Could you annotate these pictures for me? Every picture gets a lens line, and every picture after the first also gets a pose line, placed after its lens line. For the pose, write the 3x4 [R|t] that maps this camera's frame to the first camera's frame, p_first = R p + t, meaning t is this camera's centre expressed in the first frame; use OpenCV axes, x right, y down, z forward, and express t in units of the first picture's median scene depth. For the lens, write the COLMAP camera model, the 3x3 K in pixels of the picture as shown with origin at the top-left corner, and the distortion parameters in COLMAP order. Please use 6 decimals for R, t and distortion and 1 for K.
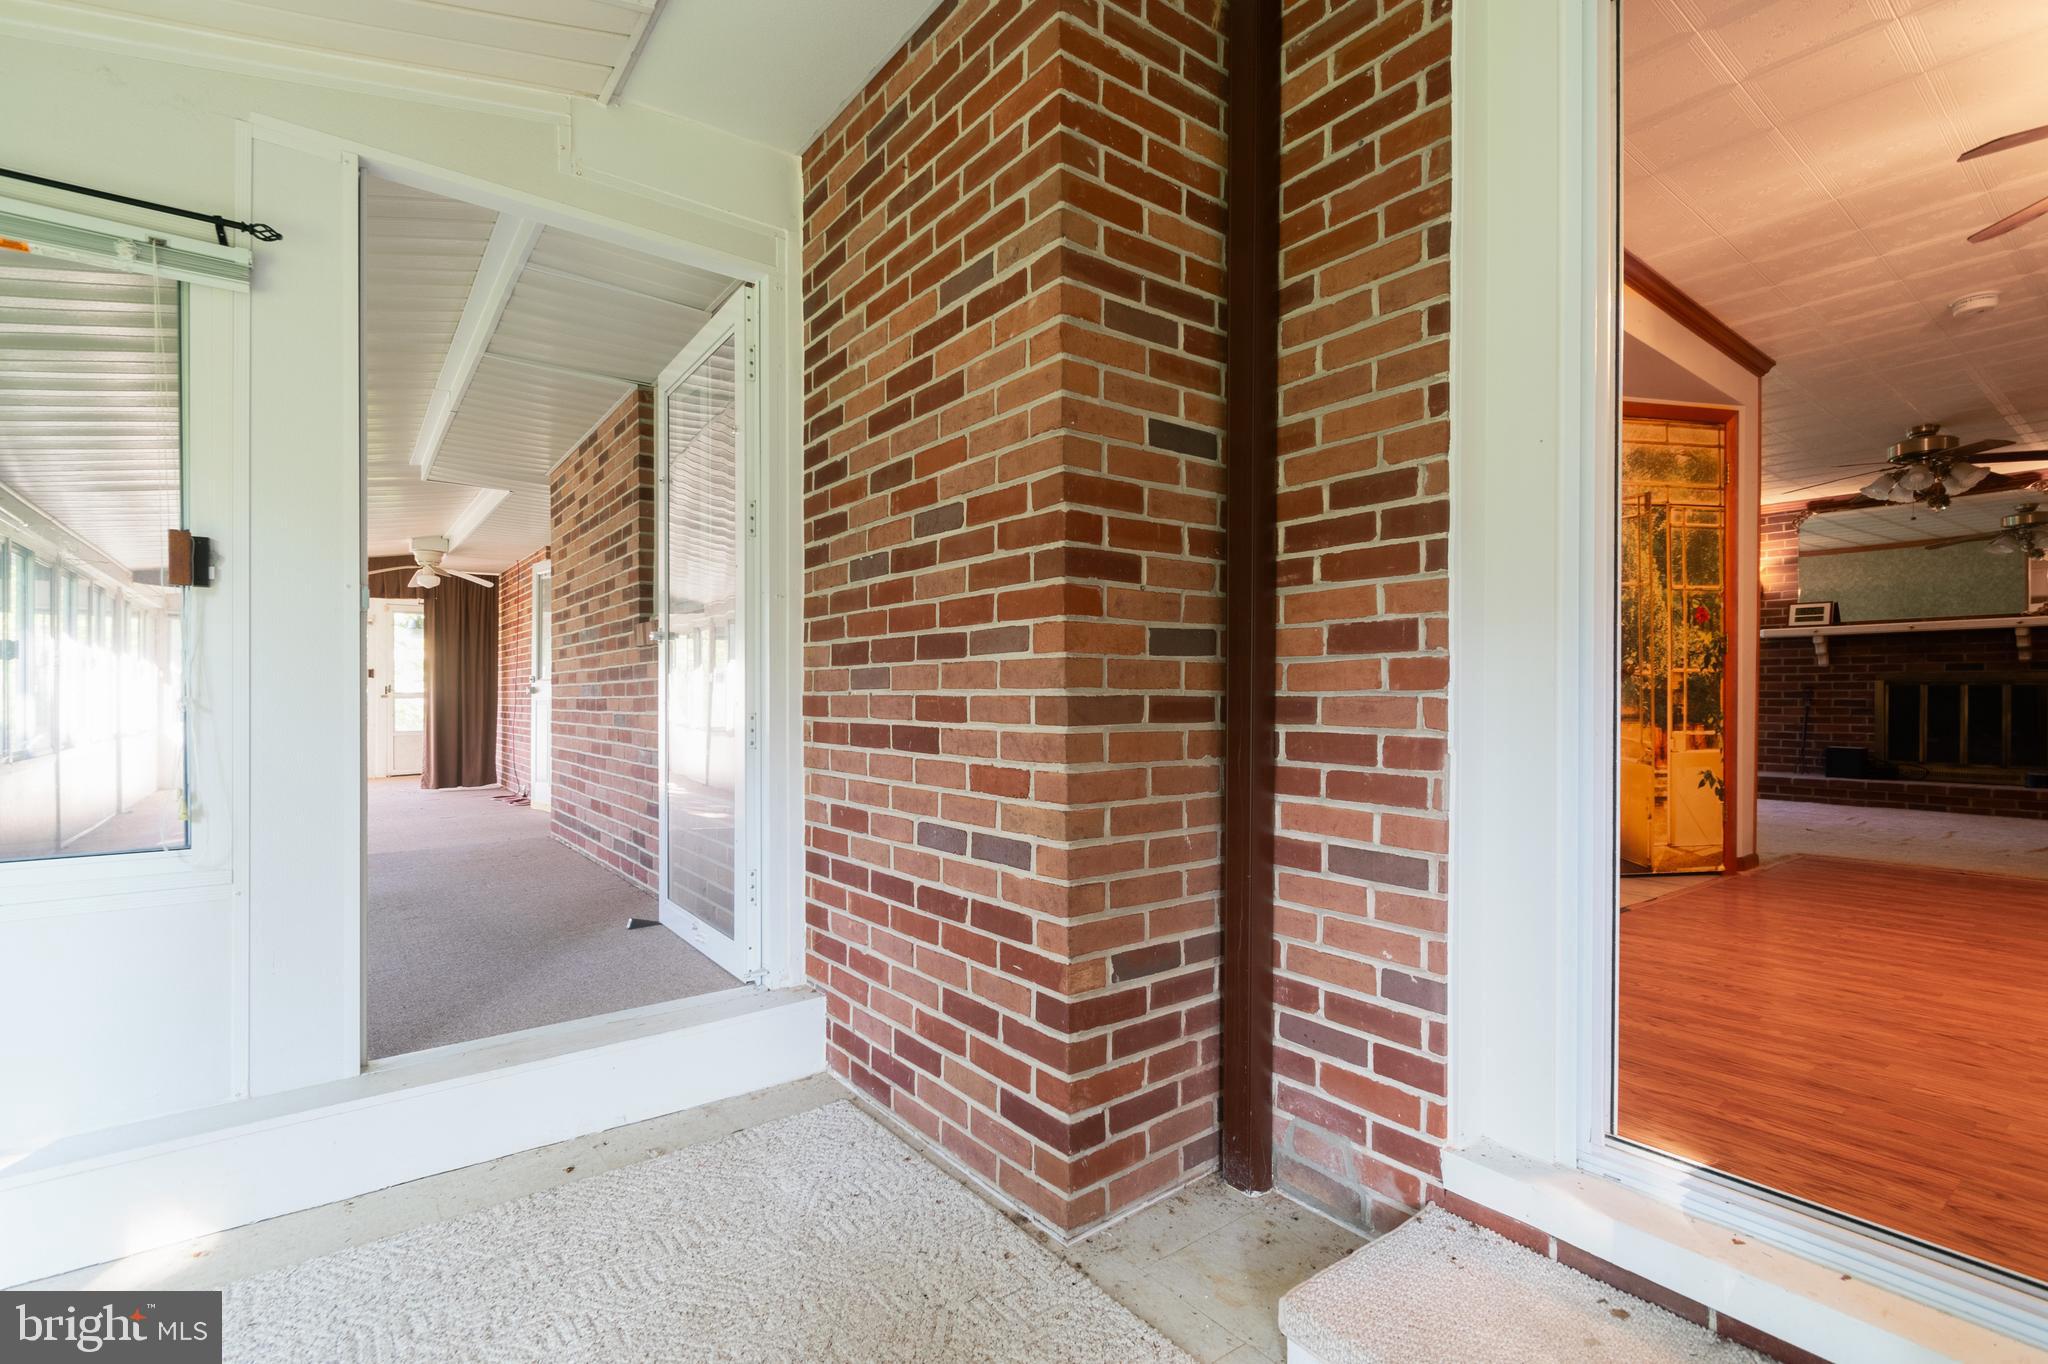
lens RADIAL K [[931.9, 0, 1019.5], [0, 931.9, 697.3], [0, 0, 1]] dist [-0.010165, -0.000769]
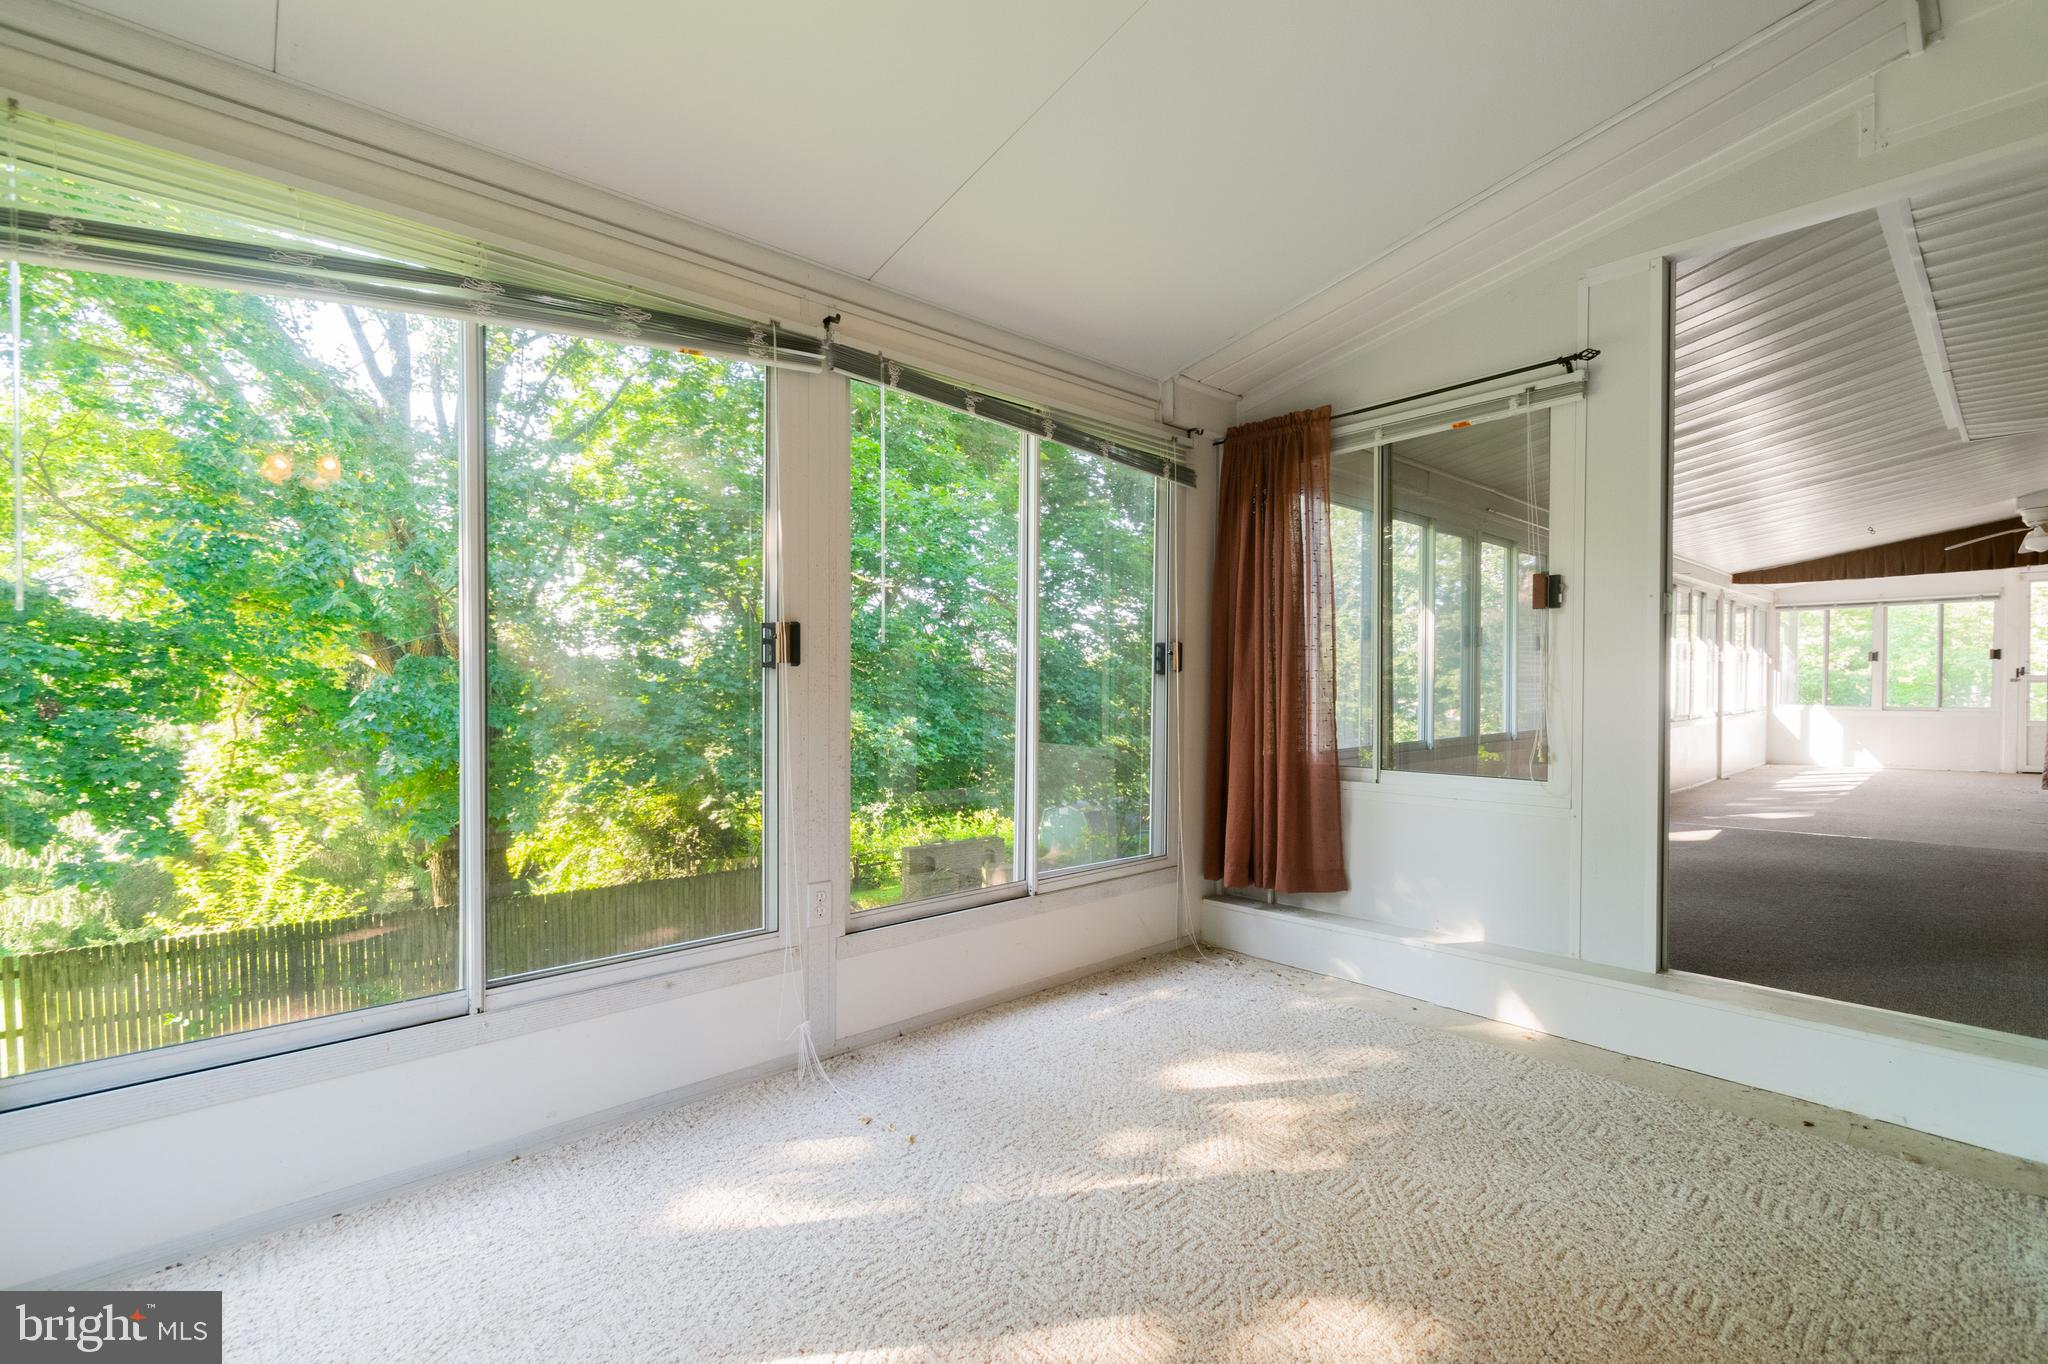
lens RADIAL K [[909.0, 0, 1028.3], [0, 909.0, 693.0], [0, 0, 1]] dist [0.000212, -0.000745]
pose [[0.096349, 0.014938, -0.995235, 0.480464], [-0.001344, 0.999888, 0.014878, -0.002551], [0.995347, -0.000096, 0.096359, 0.004229]]
